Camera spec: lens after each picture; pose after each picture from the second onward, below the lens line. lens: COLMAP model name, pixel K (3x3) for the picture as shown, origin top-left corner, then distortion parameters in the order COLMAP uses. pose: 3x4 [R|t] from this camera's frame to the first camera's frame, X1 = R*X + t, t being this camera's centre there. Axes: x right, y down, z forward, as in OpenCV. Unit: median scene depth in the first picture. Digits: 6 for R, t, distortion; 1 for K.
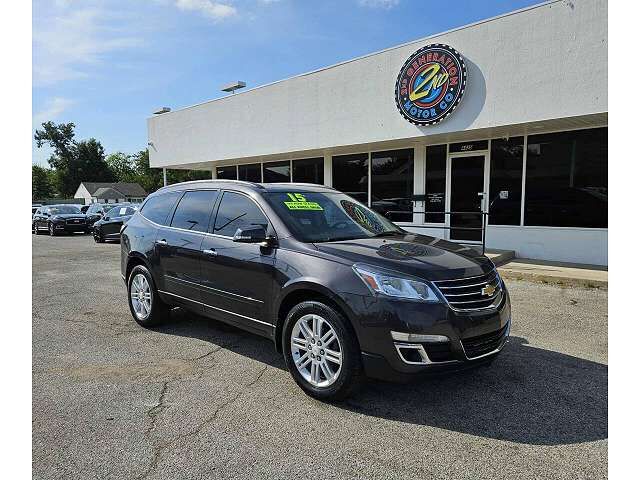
lens RADIAL K [[433.5, 0, 299.8], [0, 433.5, 244.1], [0, 0, 1]] dist [0.004366, 0.000733]
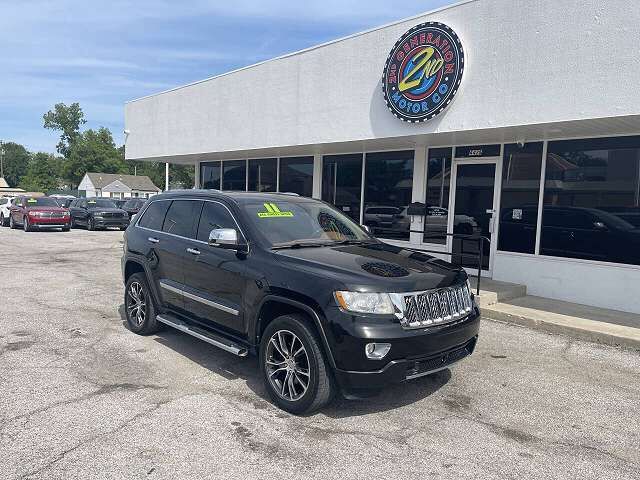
lens RADIAL K [[502.4, 0, 307.9], [0, 502.4, 238.5], [0, 0, 1]] dist [-0.003515, 0.002739]
pose [[0.997333, 0.055095, -0.047869, 0.145161], [-0.056671, 0.997873, -0.032222, -0.019339], [0.045992, 0.034849, 0.998334, 0.075181]]
